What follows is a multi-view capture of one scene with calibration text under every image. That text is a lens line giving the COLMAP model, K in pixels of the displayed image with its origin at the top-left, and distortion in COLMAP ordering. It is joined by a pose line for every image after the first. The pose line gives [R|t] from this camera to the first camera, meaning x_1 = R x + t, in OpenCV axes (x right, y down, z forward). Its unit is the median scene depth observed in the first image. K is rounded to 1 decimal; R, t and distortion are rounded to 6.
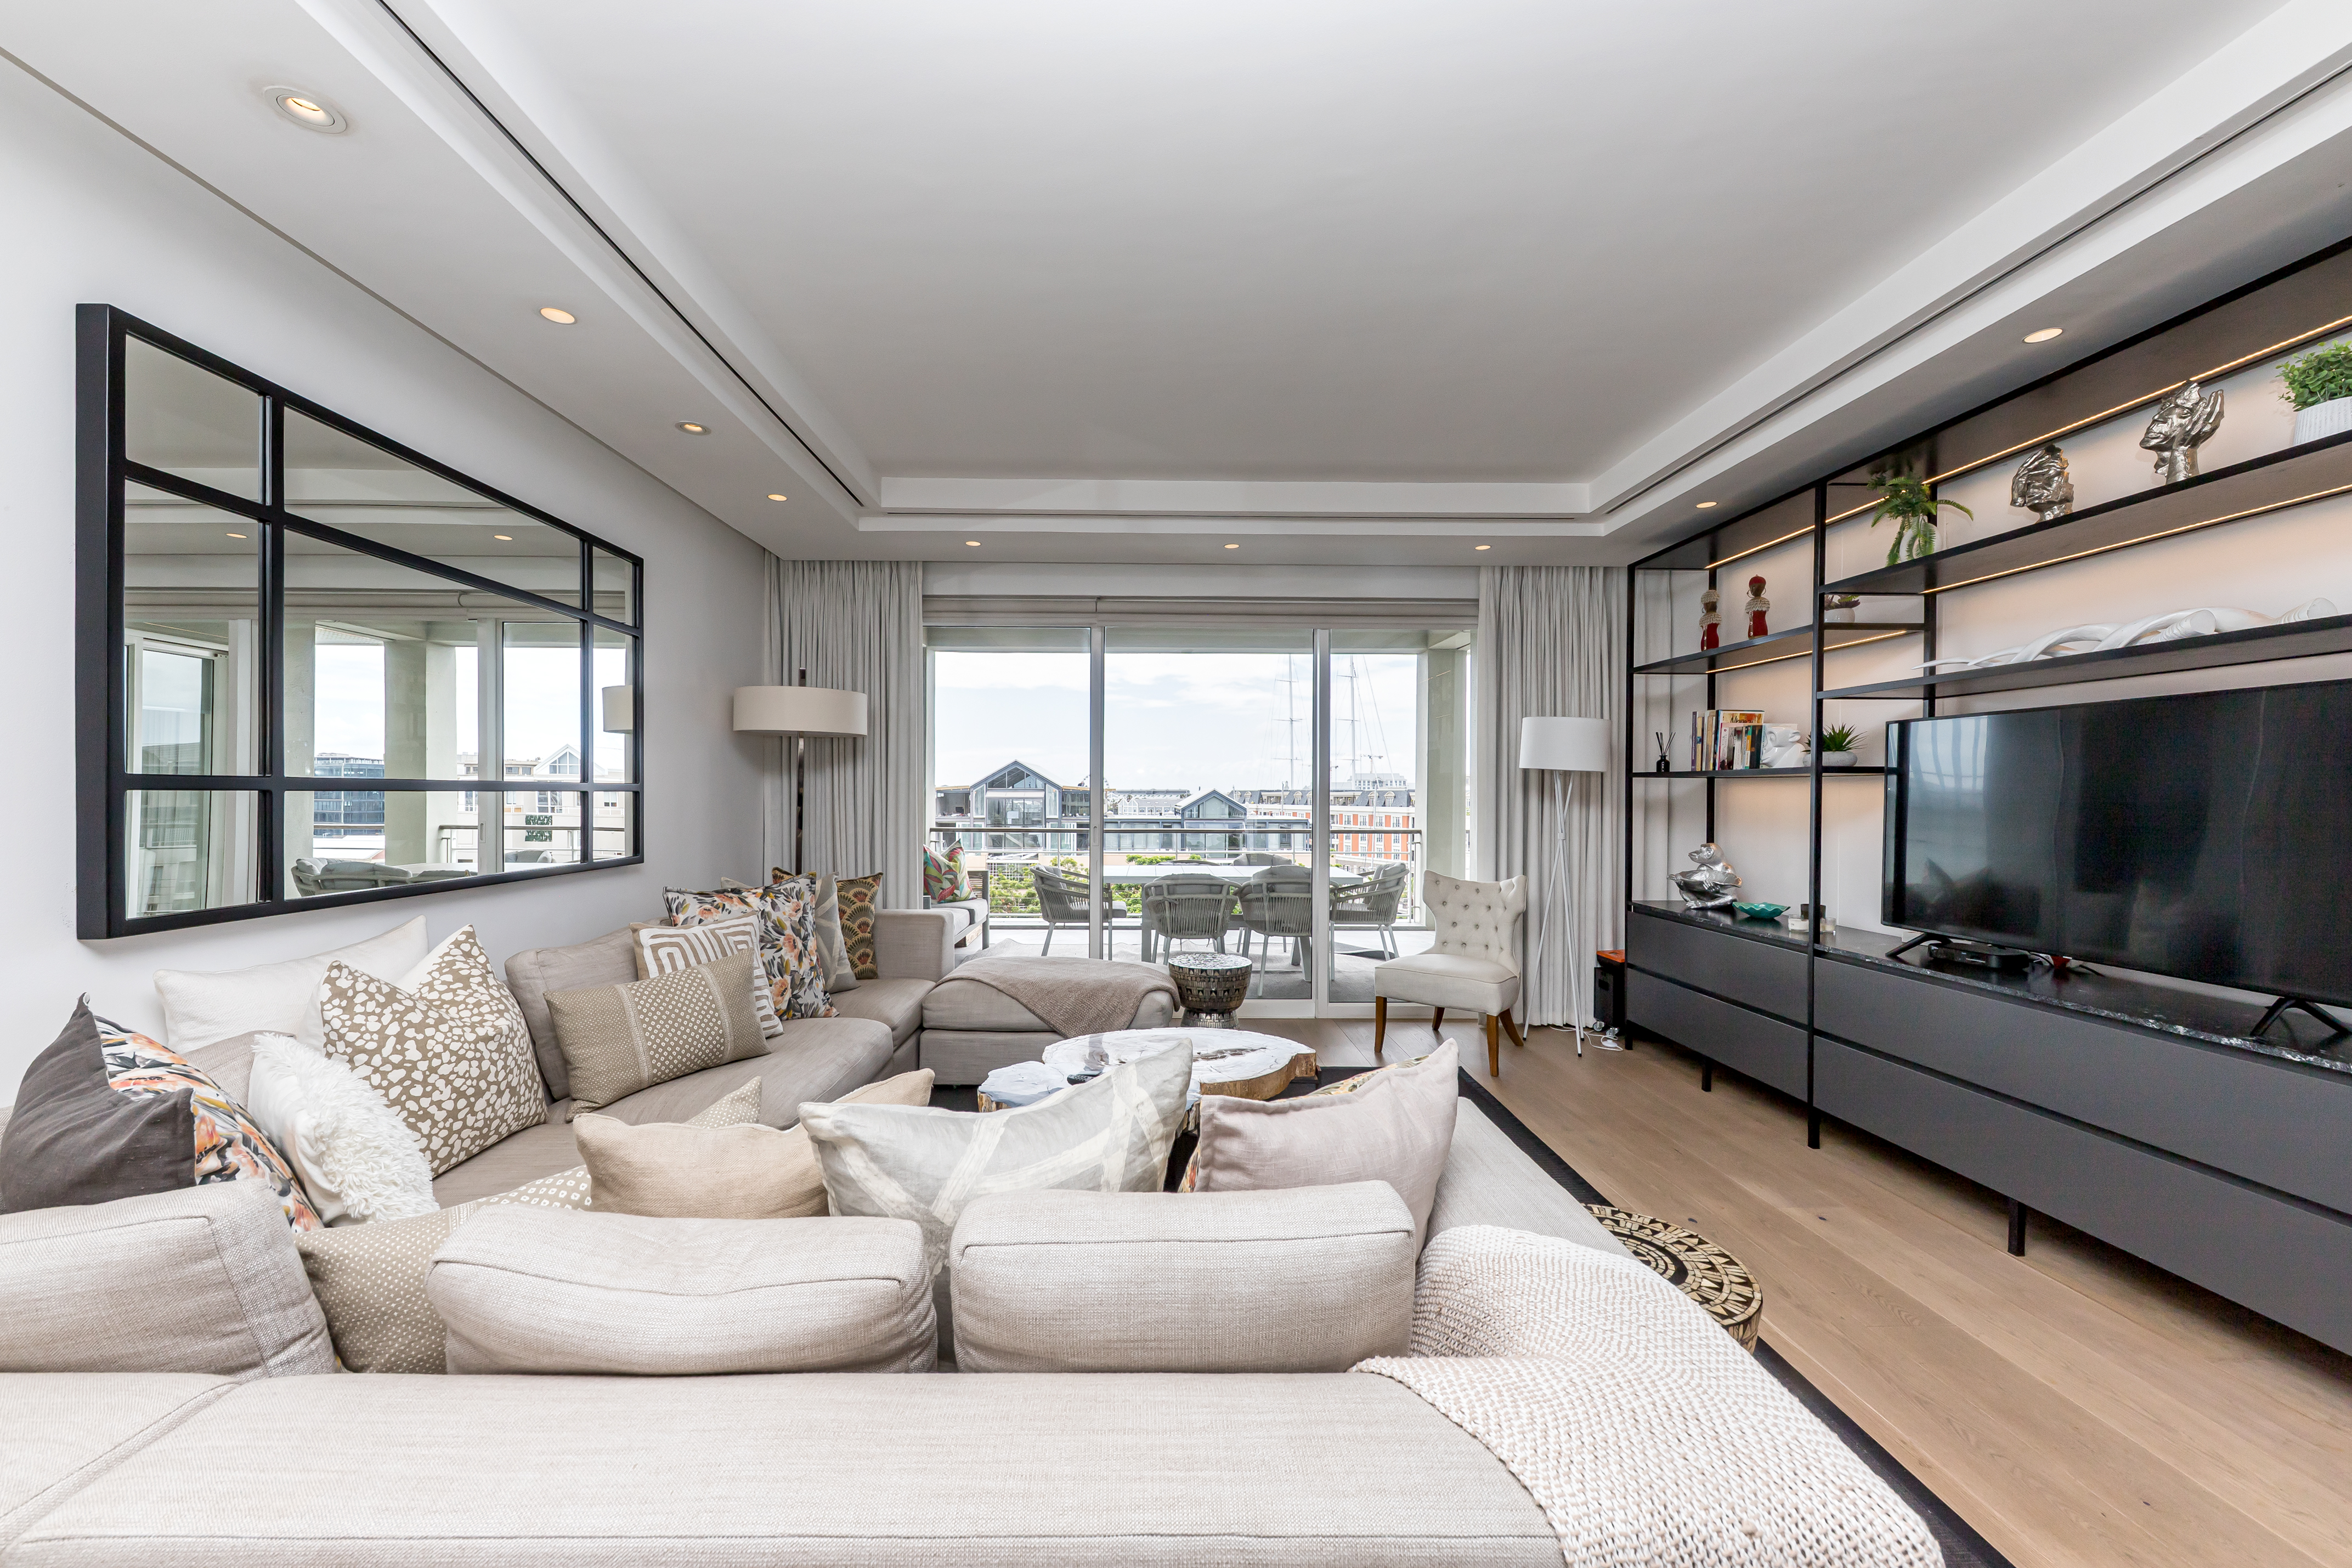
lens RADIAL K [[877.1, 0, 1159.8], [0, 877.1, 792.7], [0, 0, 1]] dist [-0.000496, -0.000477]
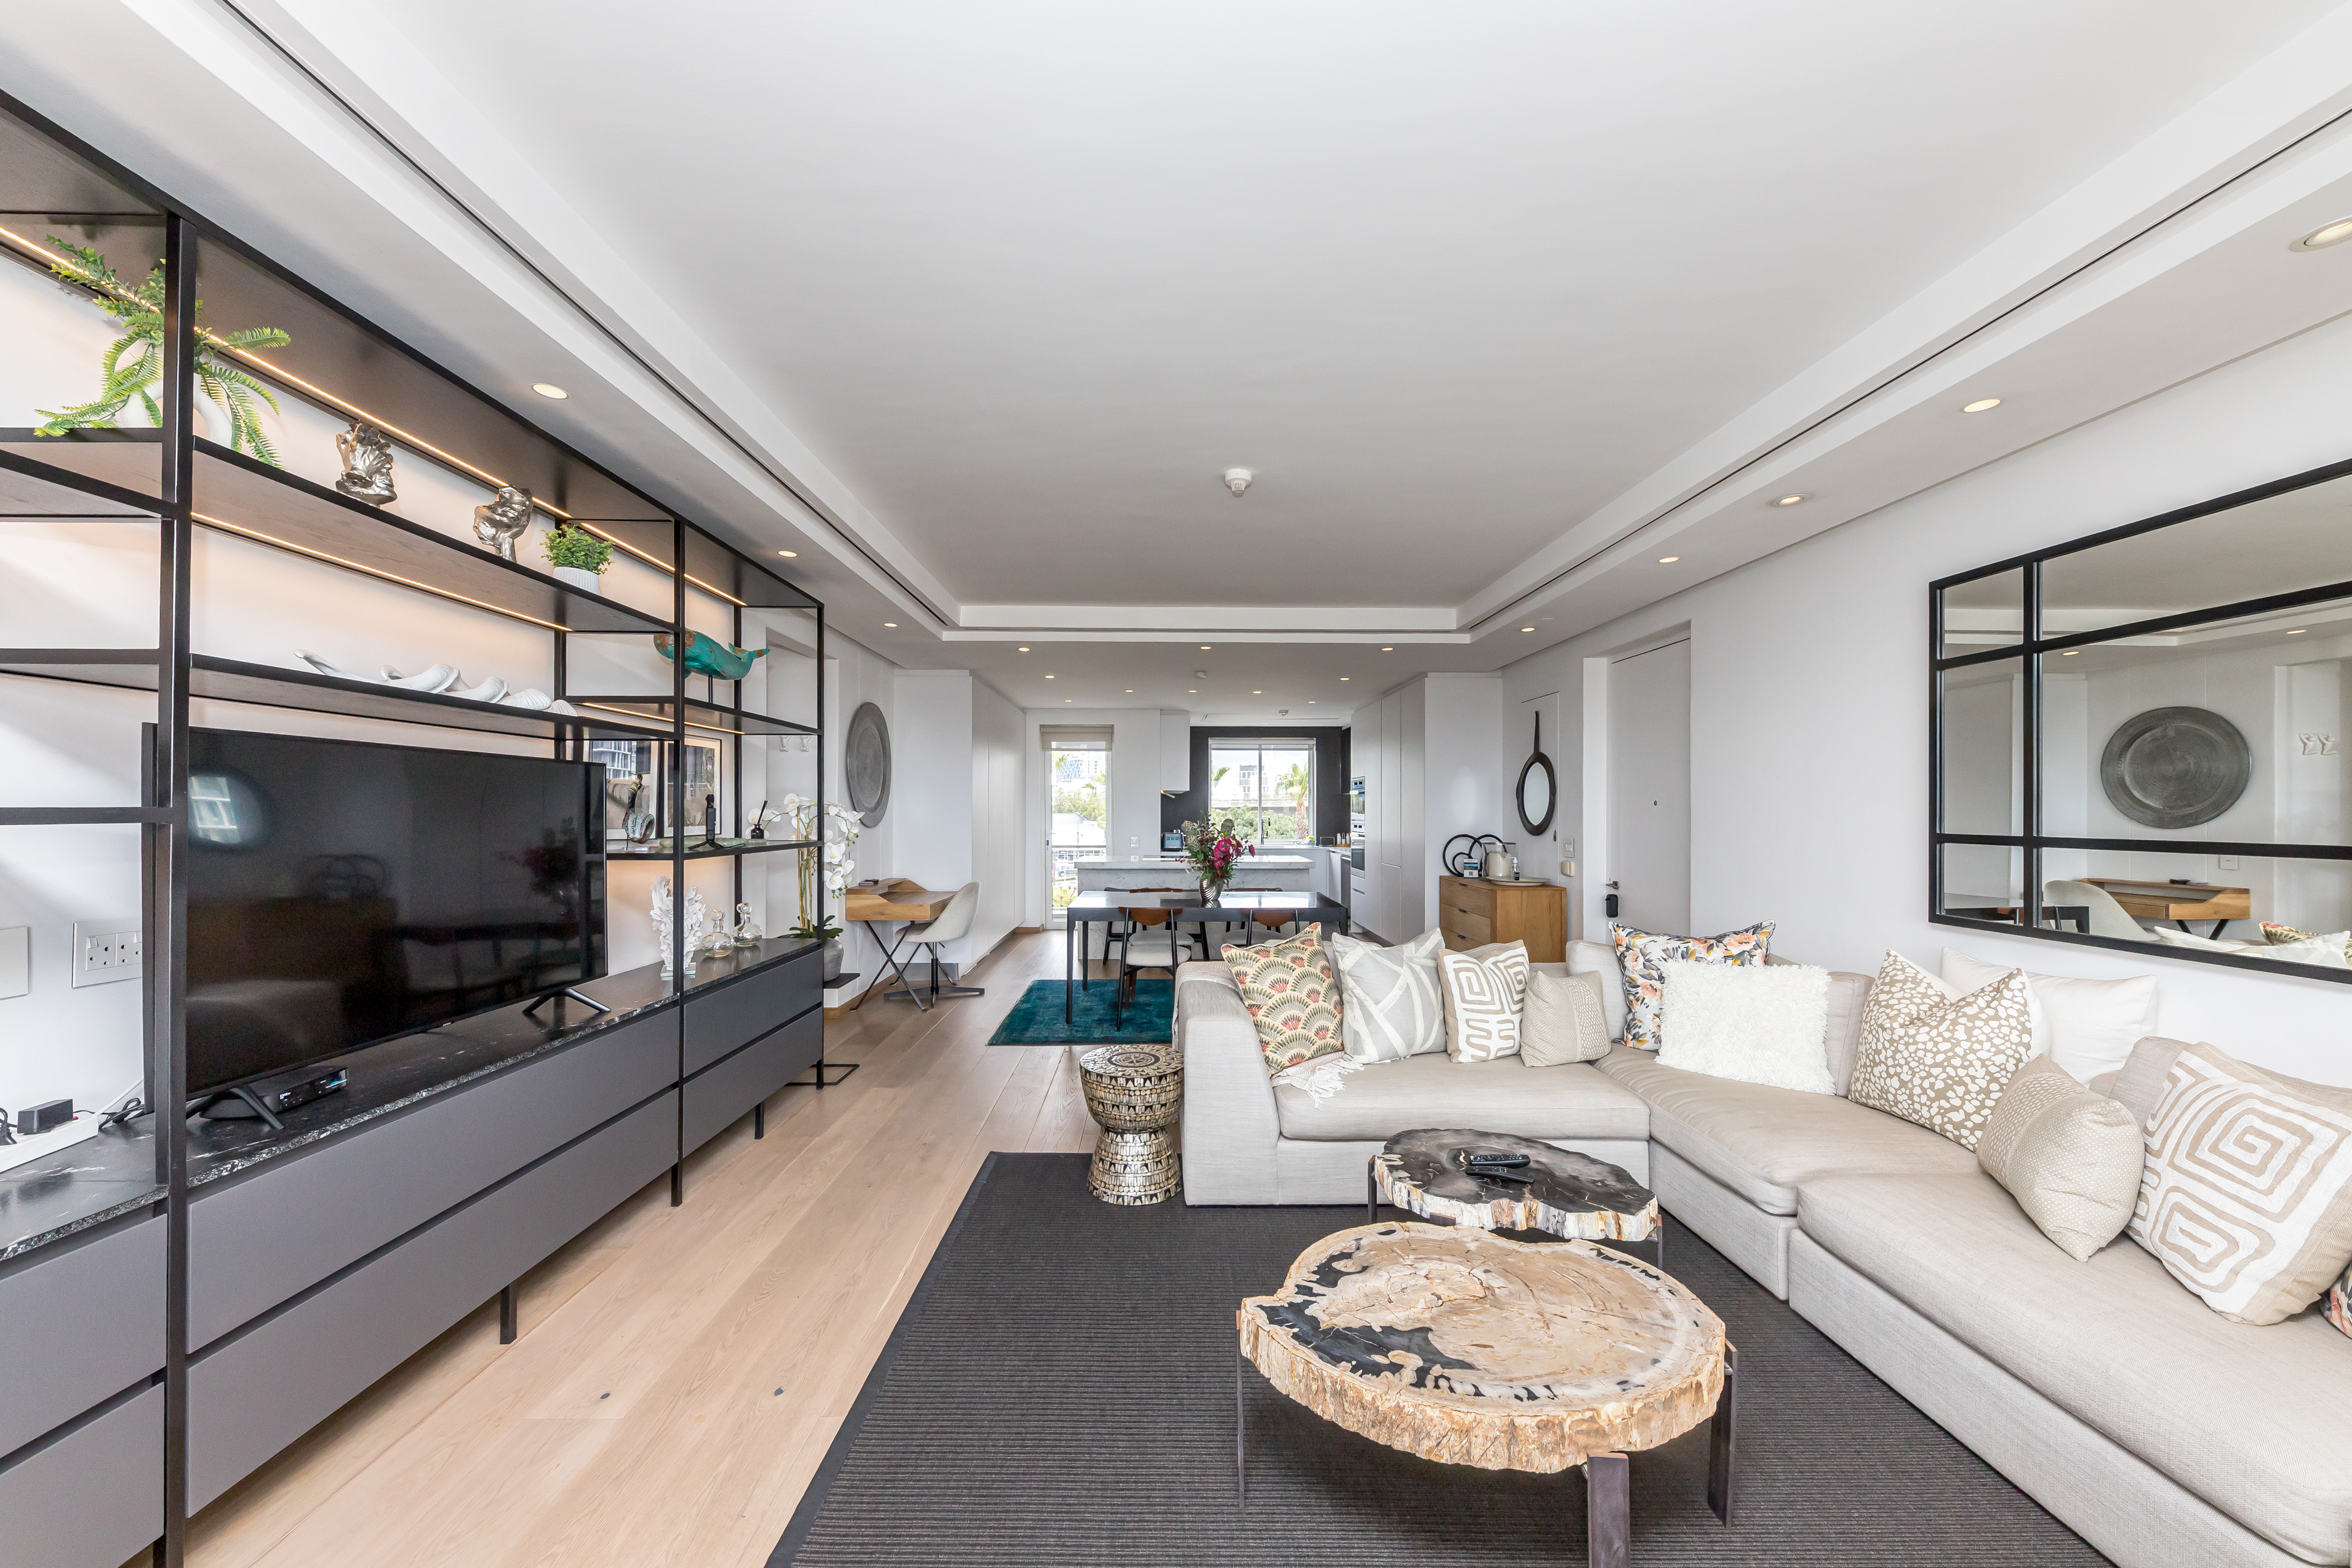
lens RADIAL K [[819.5, 0, 1177.9], [0, 819.5, 799.0], [0, 0, 1]] dist [-0.000829, -0.000059]
pose [[-0.999966, -0.007995, -0.001834, 0.203970], [-0.007975, 0.999913, -0.010473, -0.032269], [0.001917, -0.010458, -0.999943, 1.401897]]
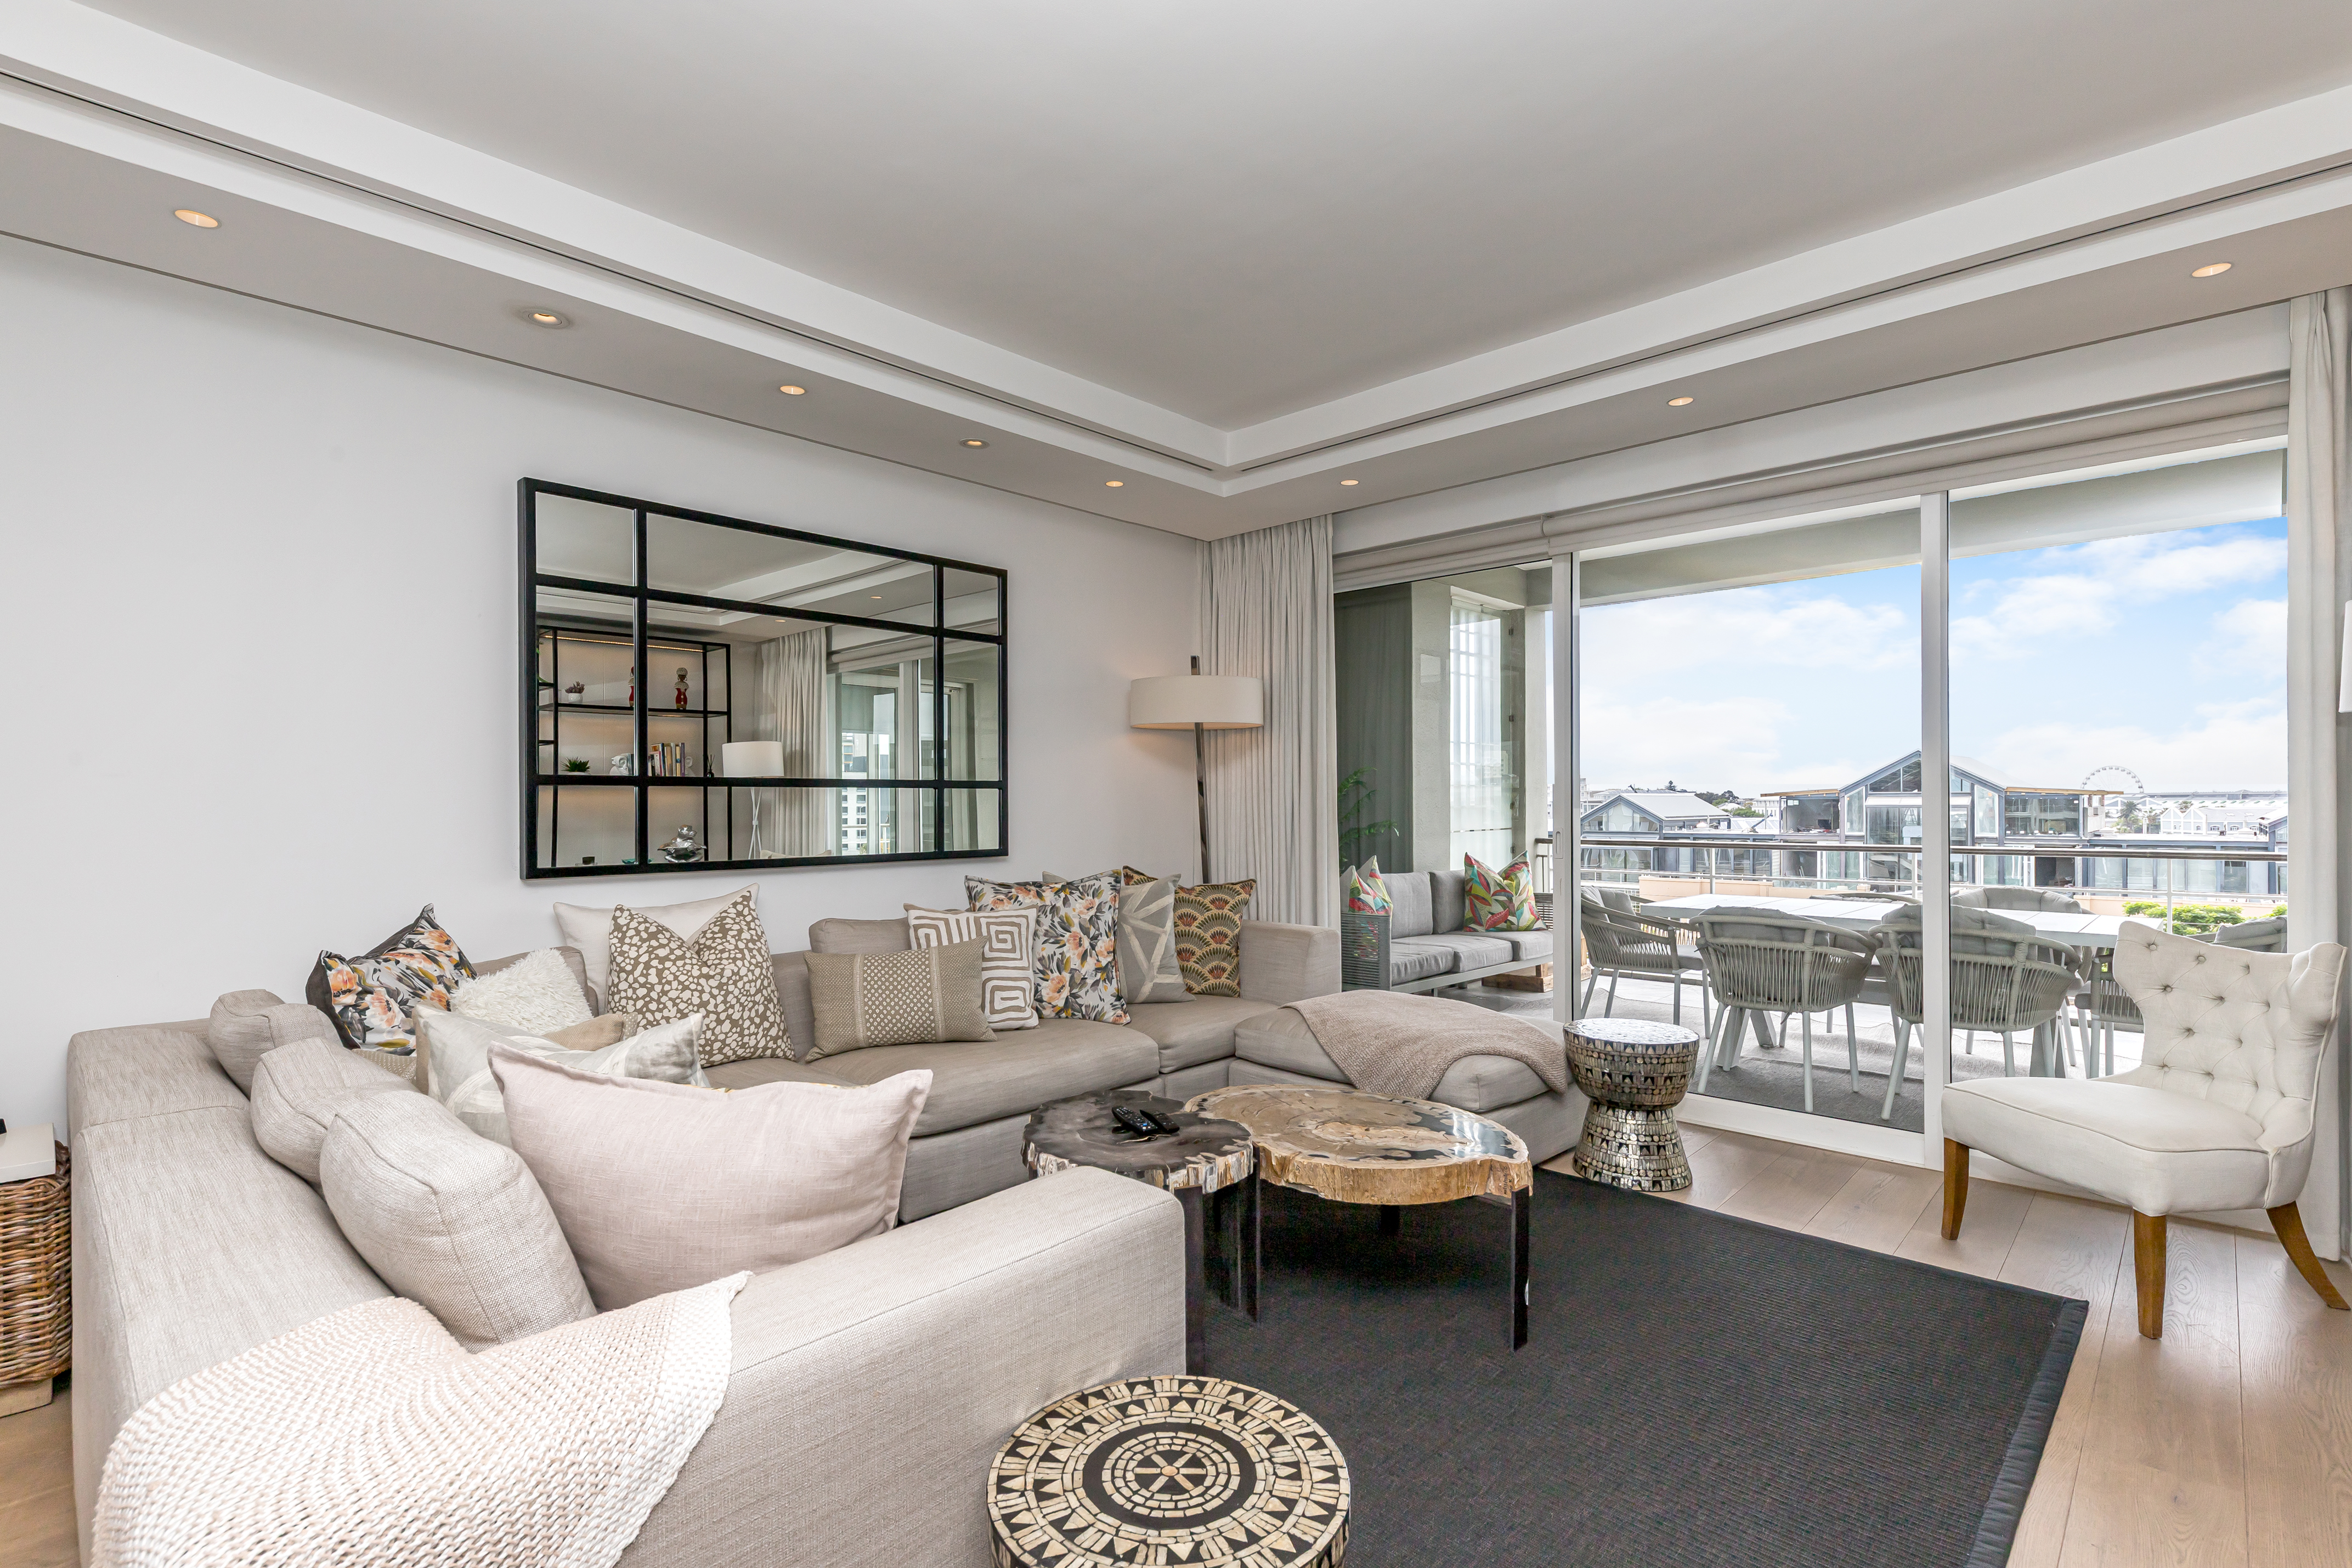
lens RADIAL K [[1099.4, 0, 1174.0], [0, 1099.4, 797.6], [0, 0, 1]] dist [-0.001904, -0.000069]
pose [[0.713127, -0.010458, -0.700957, 0.519048], [0.007691, 0.999945, -0.007095, 0.022402], [0.700993, -0.000331, 0.713168, 0.206403]]
